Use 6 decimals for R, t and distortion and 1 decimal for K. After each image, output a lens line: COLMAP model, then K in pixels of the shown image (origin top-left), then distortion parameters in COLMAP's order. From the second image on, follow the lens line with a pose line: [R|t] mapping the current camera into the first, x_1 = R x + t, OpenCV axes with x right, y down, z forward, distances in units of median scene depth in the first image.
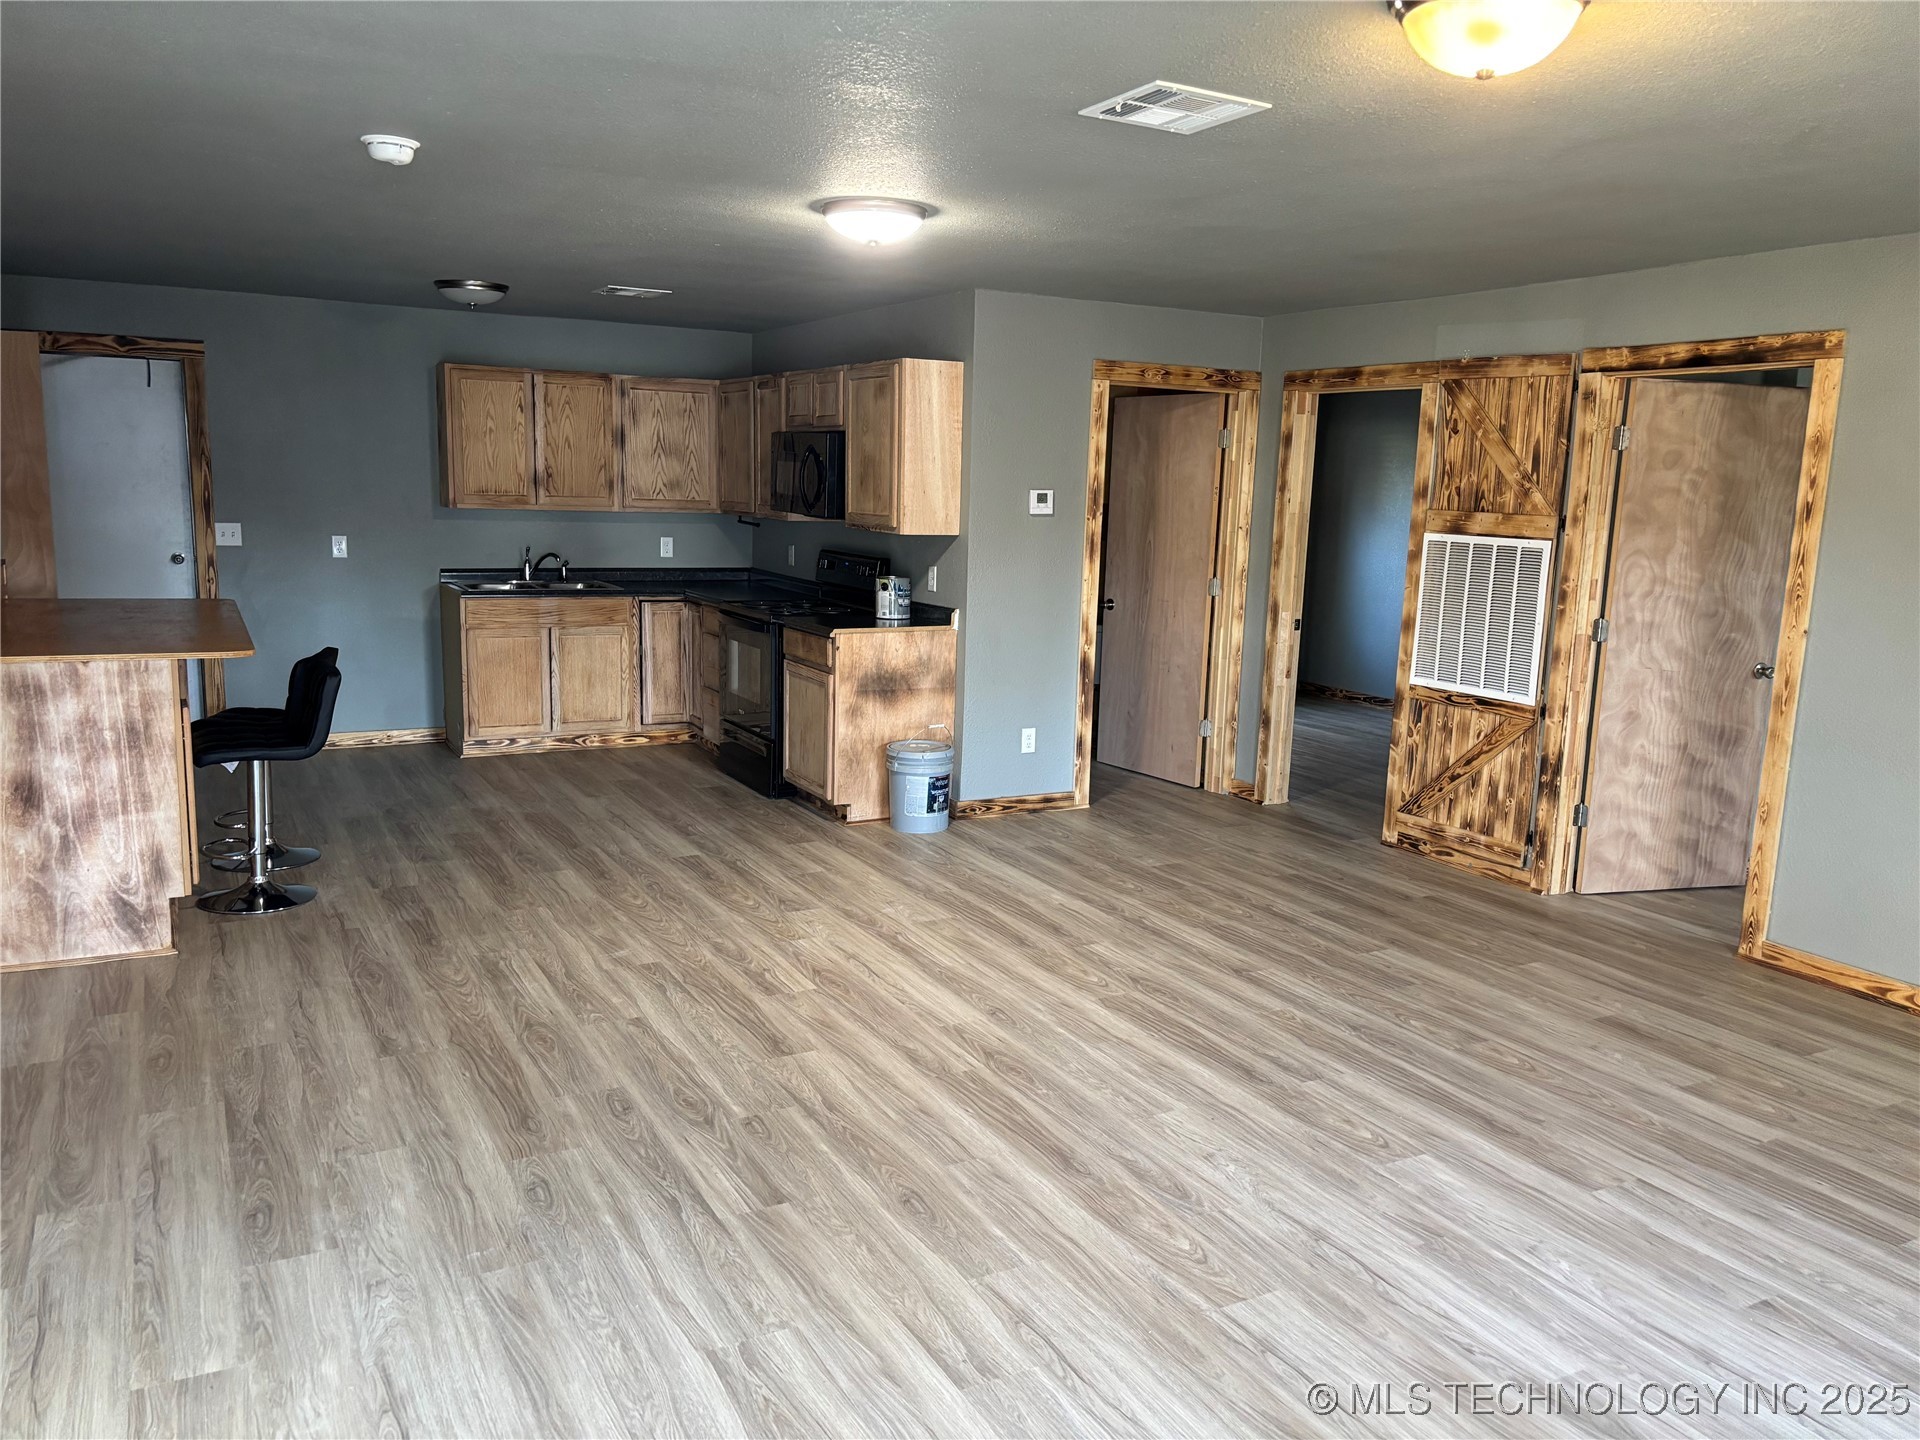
lens RADIAL K [[1474.6, 0, 956.2], [0, 1474.6, 716.4], [0, 0, 1]] dist [0.033618, -0.000440]
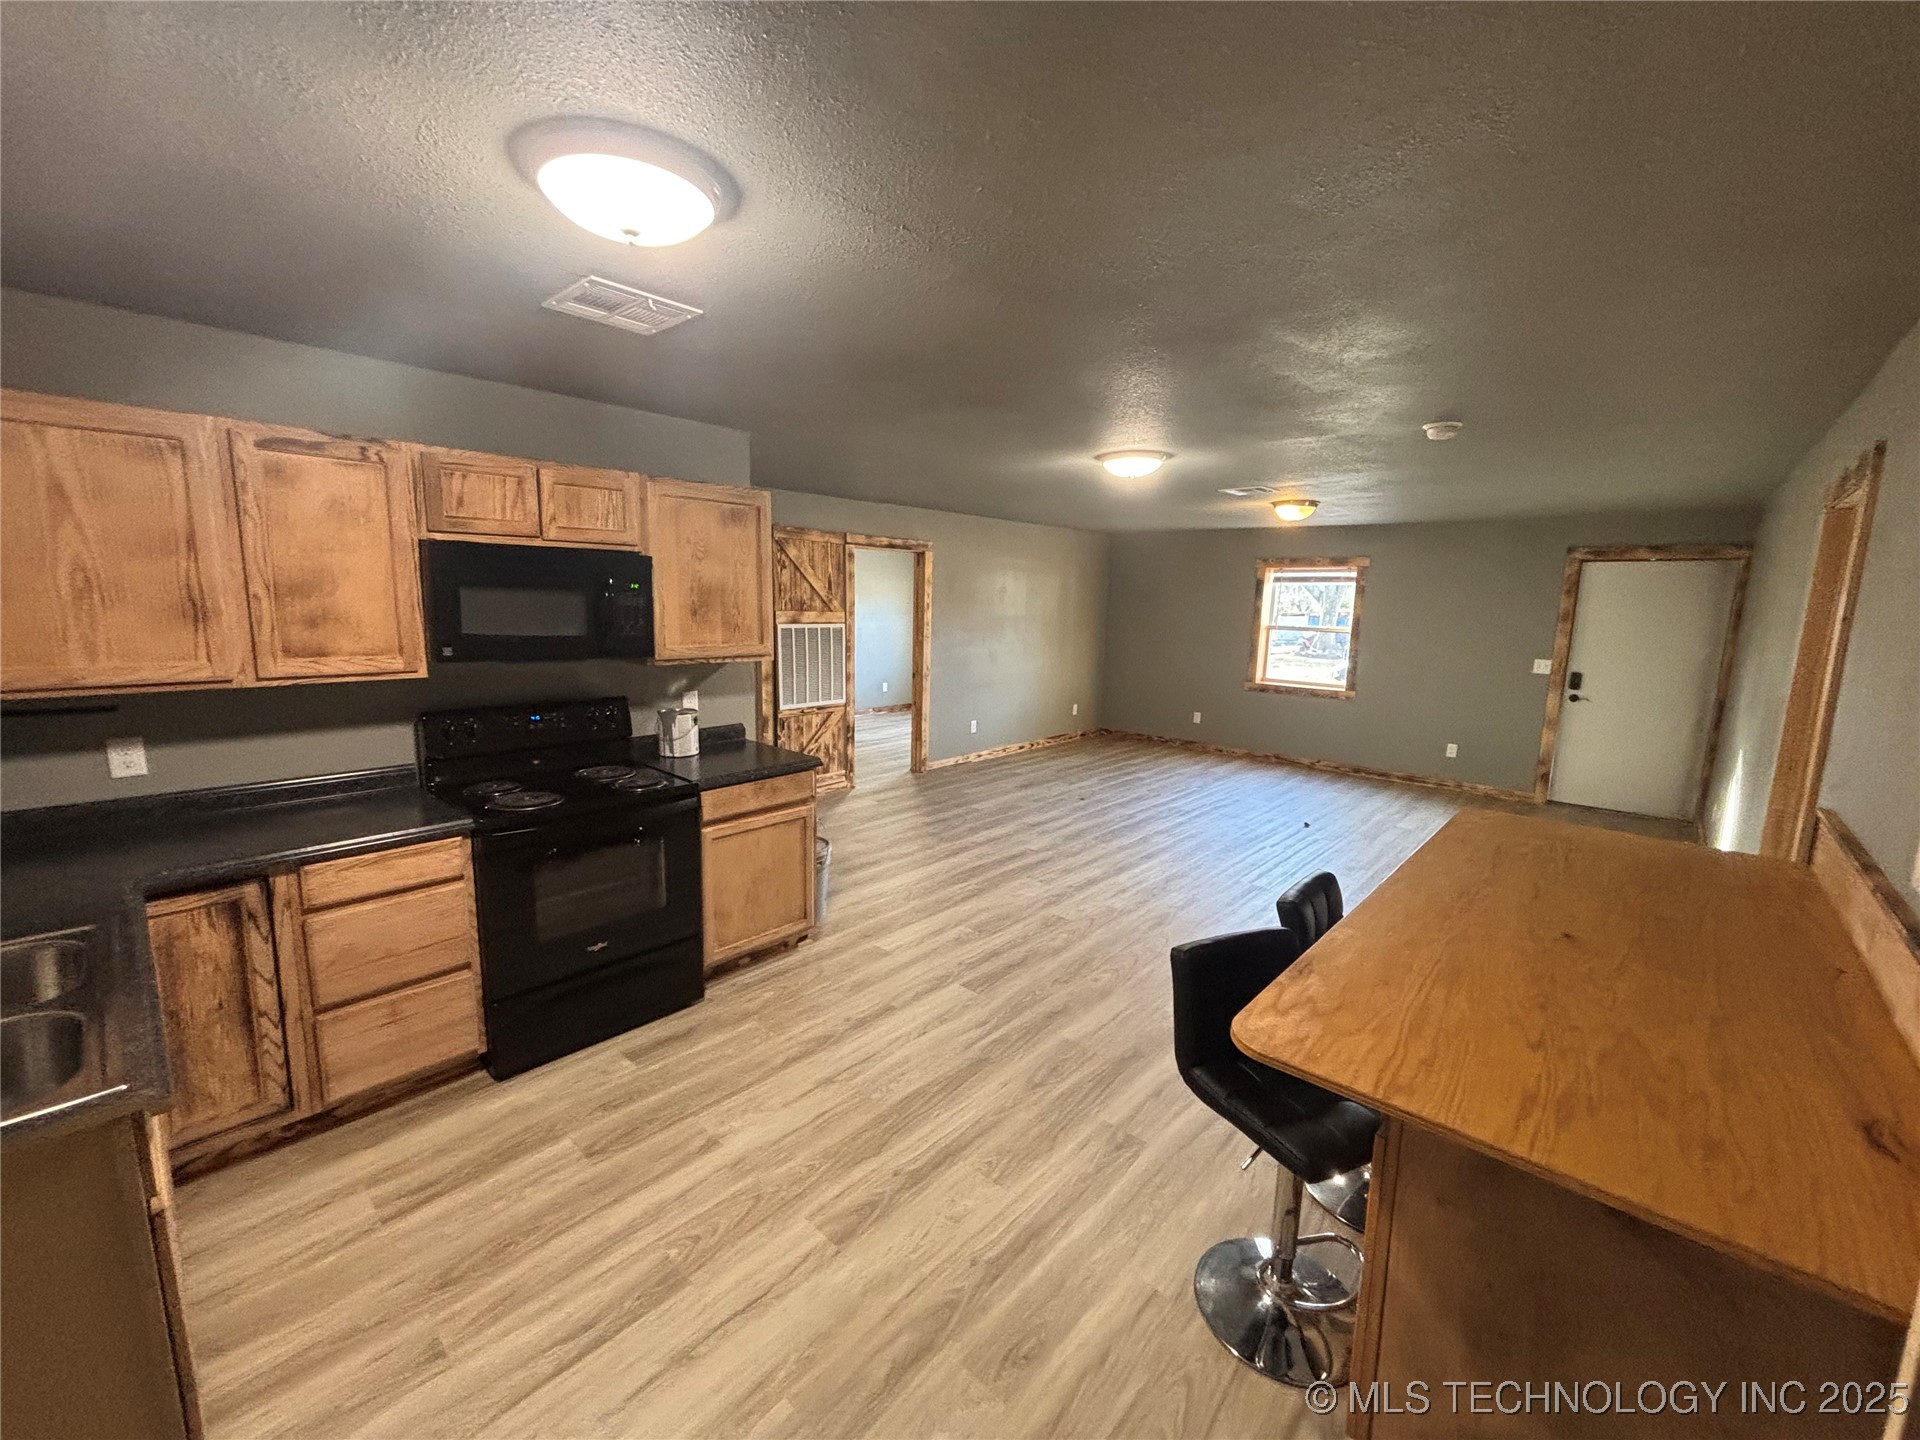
lens RADIAL K [[778.2, 0, 952.3], [0, 778.2, 727.4], [0, 0, 1]] dist [0.001120, -0.000011]
pose [[-0.334923, -0.198571, 0.921084, -0.708254], [0.122050, 0.960164, 0.251375, -0.241031], [-0.934307, 0.196610, -0.297346, 1.247691]]
